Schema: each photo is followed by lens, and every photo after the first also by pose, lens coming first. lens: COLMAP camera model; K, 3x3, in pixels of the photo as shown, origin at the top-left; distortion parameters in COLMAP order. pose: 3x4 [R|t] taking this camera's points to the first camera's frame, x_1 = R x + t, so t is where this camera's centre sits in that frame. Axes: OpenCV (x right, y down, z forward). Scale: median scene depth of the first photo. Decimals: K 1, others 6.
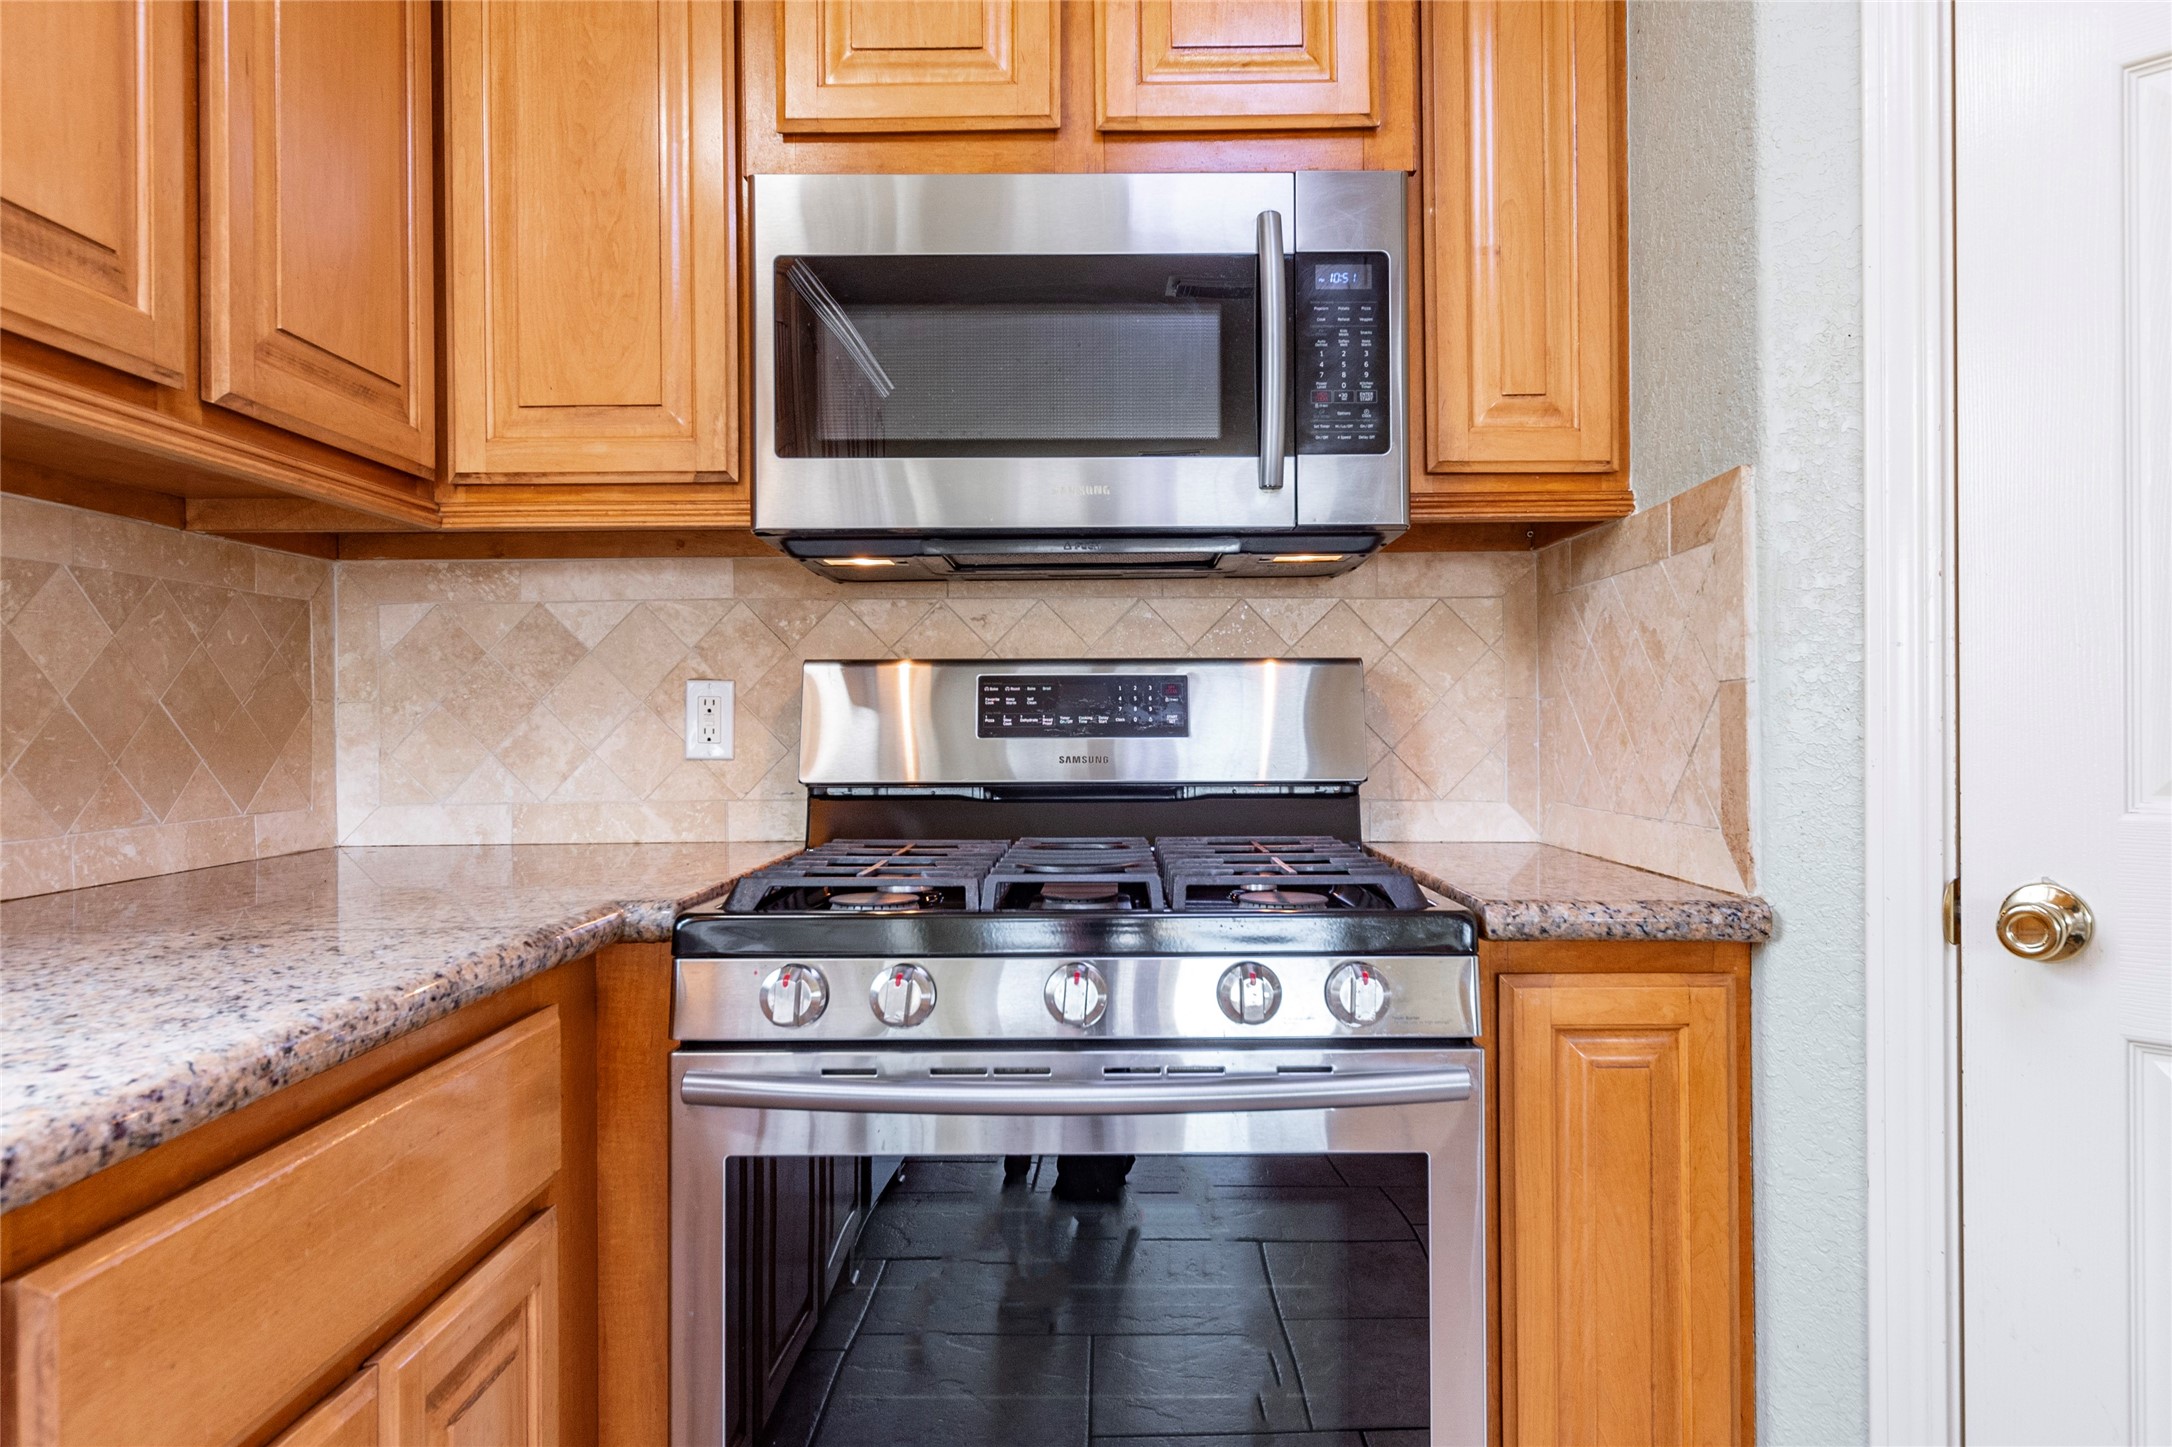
lens RADIAL K [[1331.7, 0, 1090.8], [0, 1331.7, 721.1], [0, 0, 1]] dist [-0.000161, -0.000138]
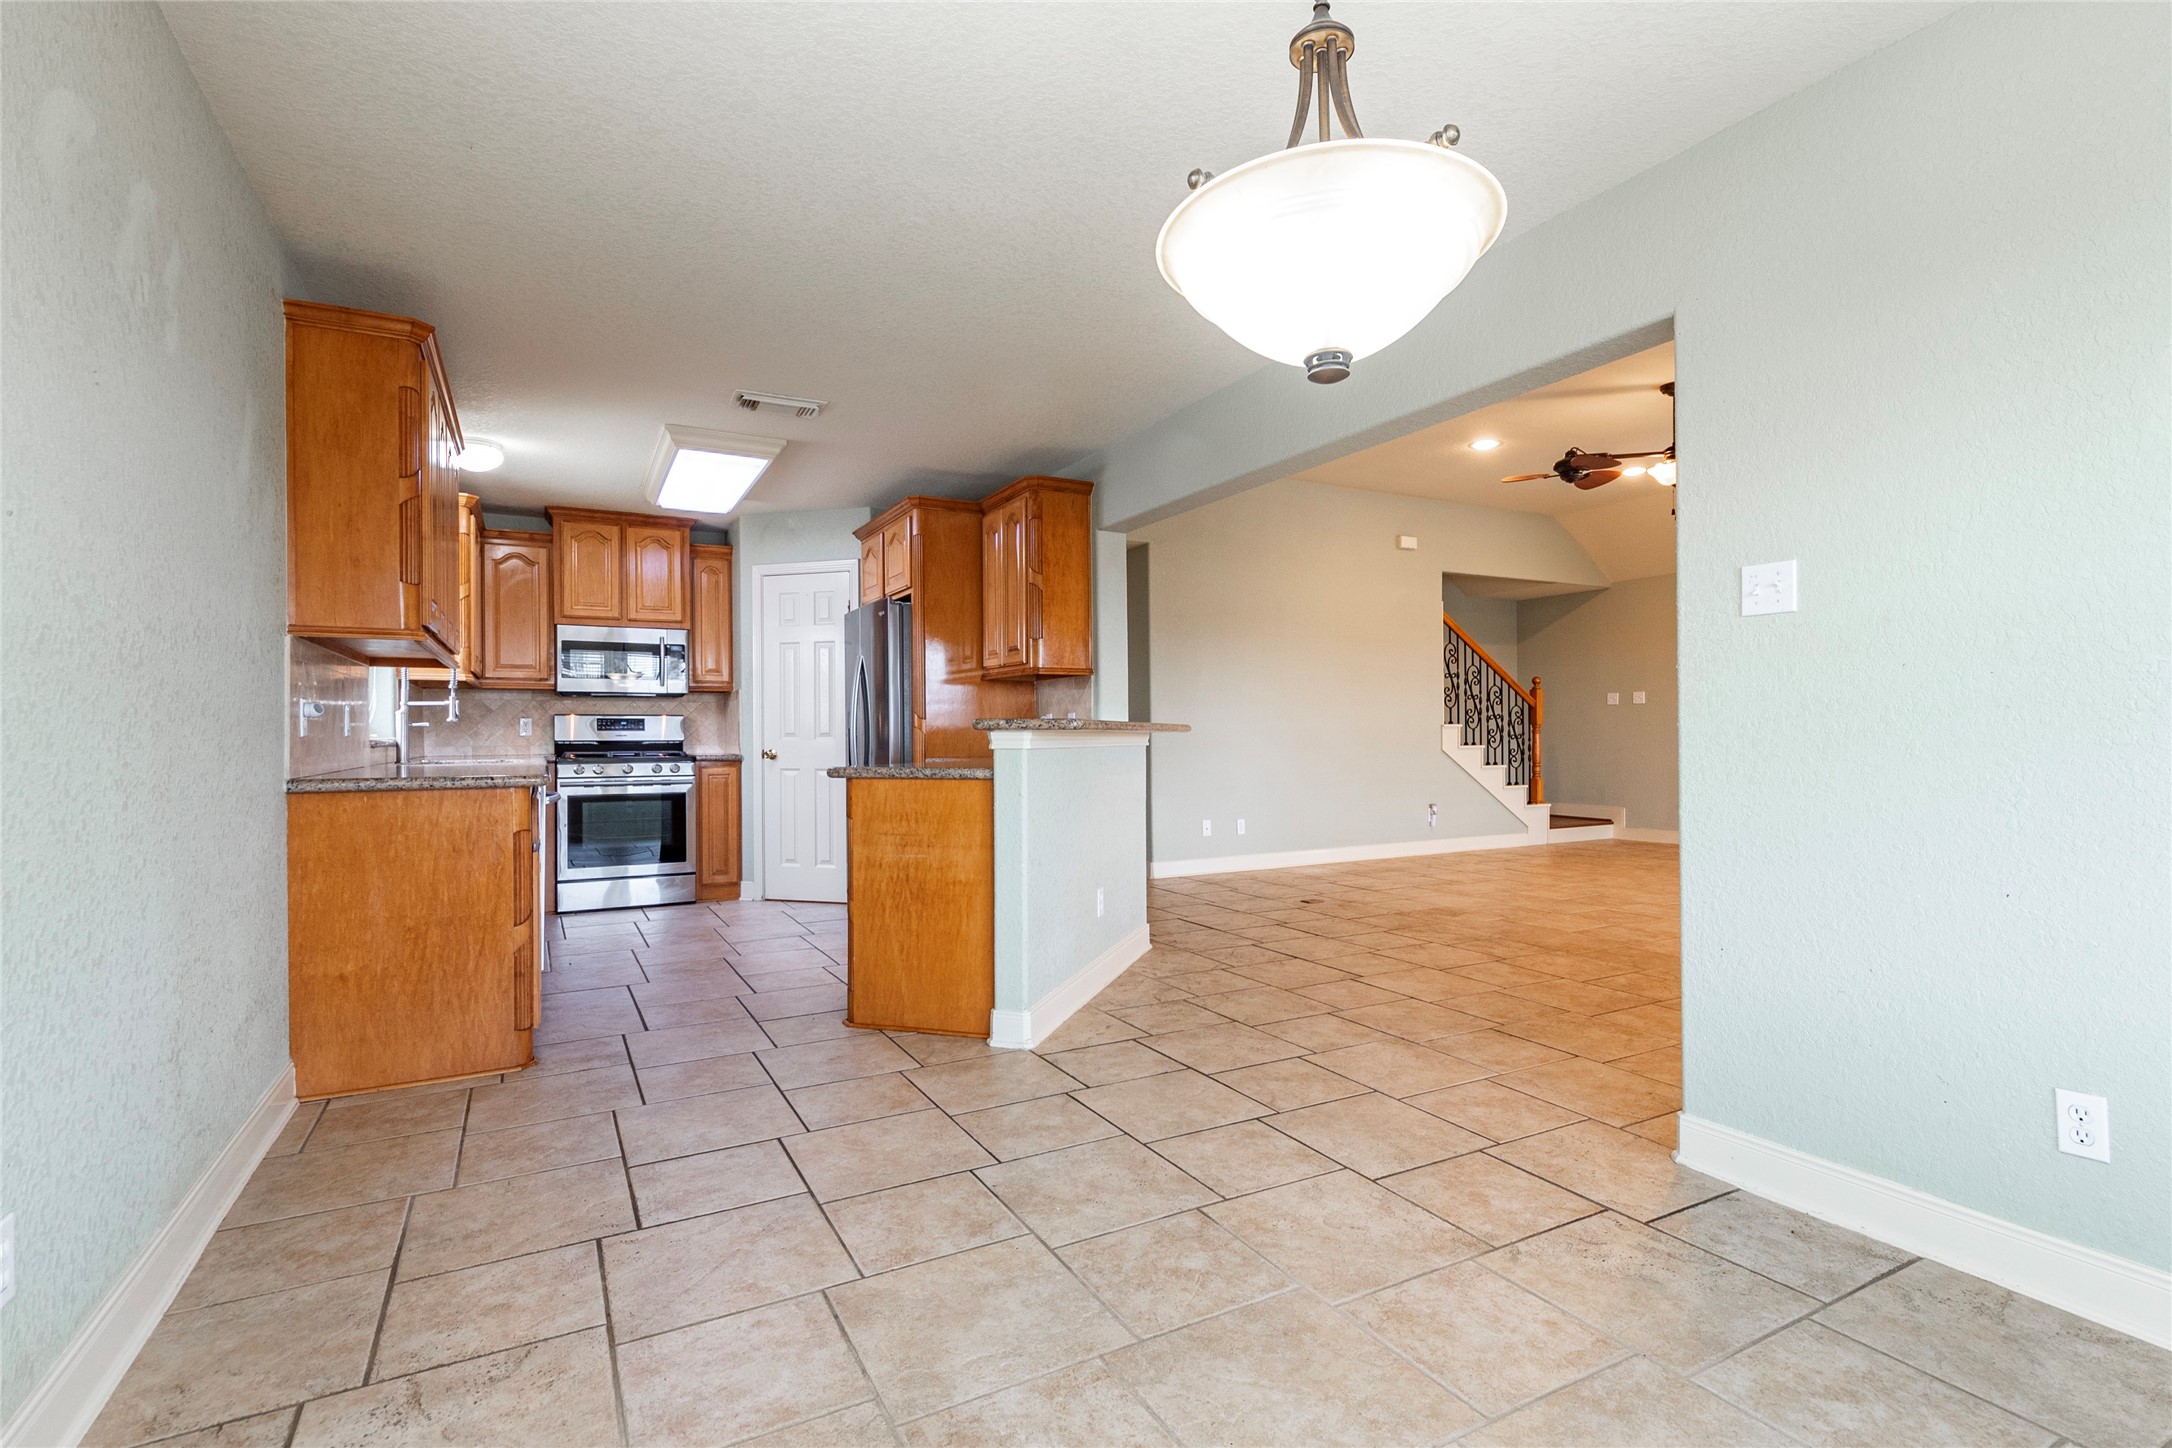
lens RADIAL K [[1006.6, 0, 1089.3], [0, 1006.6, 734.2], [0, 0, 1]] dist [0.002131, 0.000011]
pose [[0.863375, 0.001275, 0.504561, -0.433147], [0.001188, 0.999989, -0.004560, 0.048165], [-0.504562, 0.004536, 0.863364, -3.415714]]
